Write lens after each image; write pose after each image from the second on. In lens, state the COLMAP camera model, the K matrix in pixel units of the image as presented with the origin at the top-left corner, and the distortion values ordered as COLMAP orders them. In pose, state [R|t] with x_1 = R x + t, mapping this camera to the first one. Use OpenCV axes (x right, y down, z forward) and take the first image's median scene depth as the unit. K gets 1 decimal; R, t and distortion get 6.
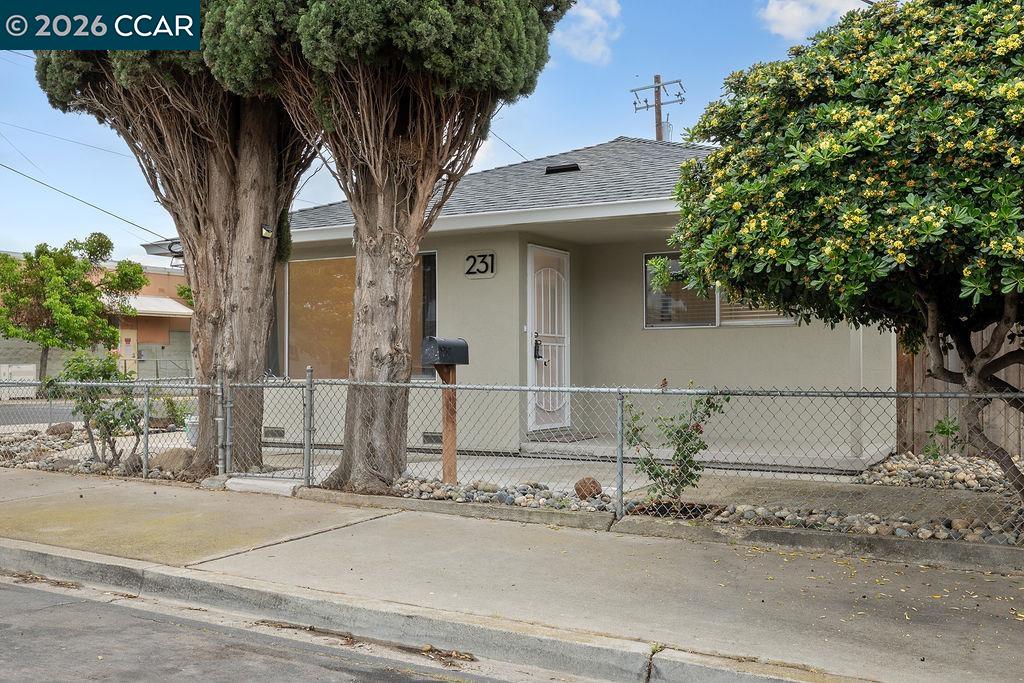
lens RADIAL K [[1031.5, 0, 512.0], [0, 1031.5, 341.5], [0, 0, 1]] dist [0.002917, -0.015709]
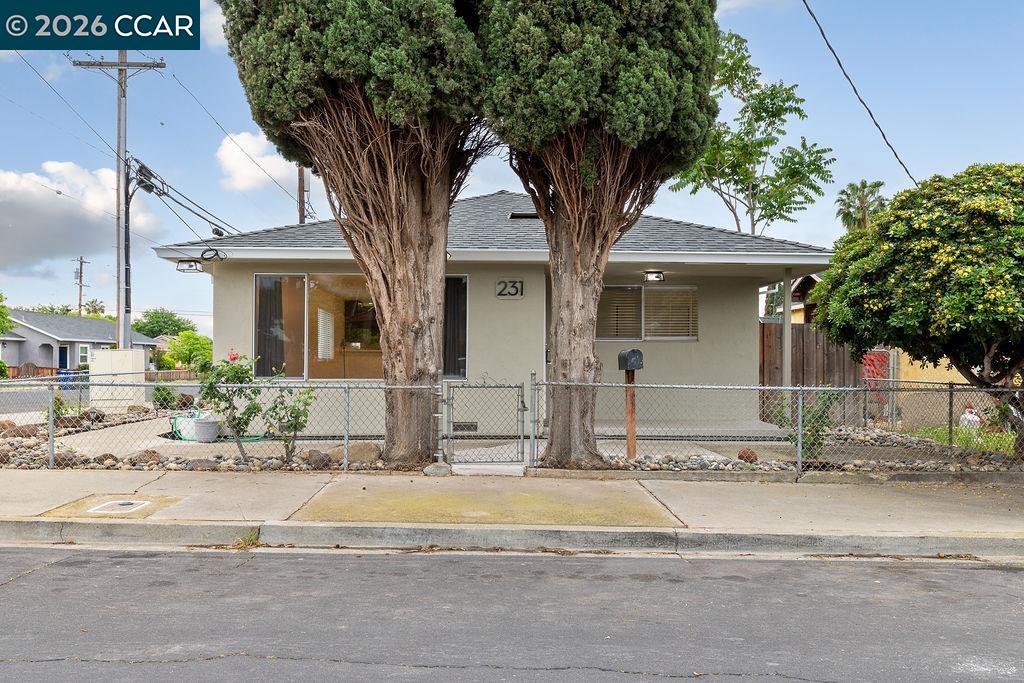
lens RADIAL K [[854.9, 0, 512.0], [0, 854.9, 341.5], [0, 0, 1]] dist [-0.003436, -0.001603]
pose [[0.846509, 0.019589, 0.532015, -0.707356], [-0.019957, 0.999788, -0.005059, -0.005145], [-0.532001, -0.006335, 0.846720, 0.130346]]
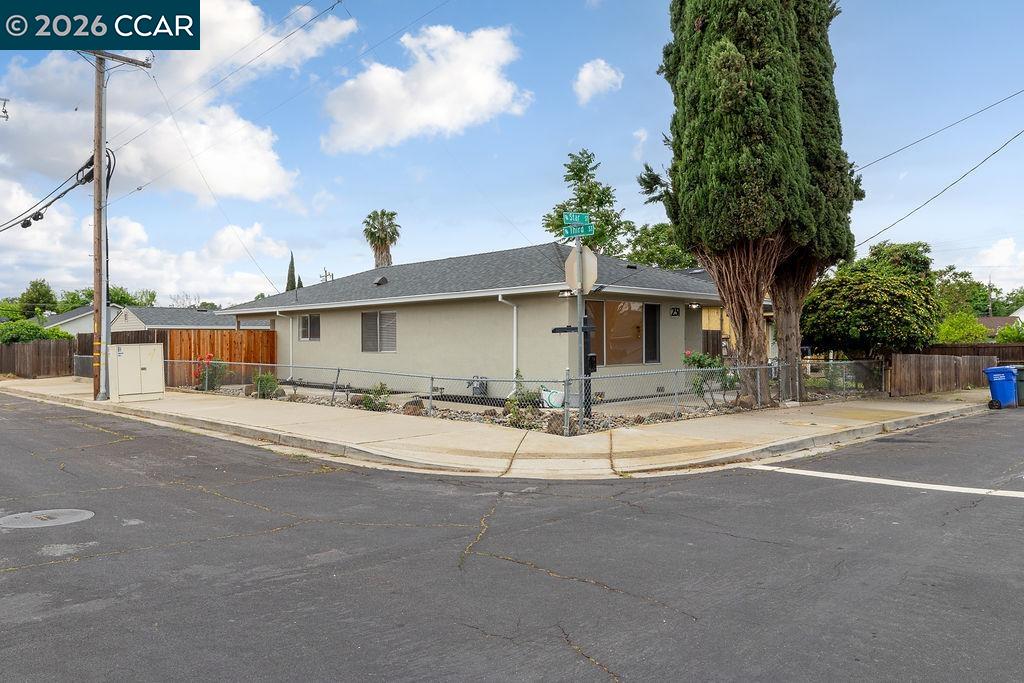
lens RADIAL K [[723.7, 0, 512.0], [0, 723.7, 341.5], [0, 0, 1]] dist [-0.002641, -0.000674]
pose [[0.236363, -0.000122, 0.971665, -2.046145], [-0.019643, 0.999795, 0.004904, -0.012163], [-0.971466, -0.020245, 0.236312, 1.167978]]
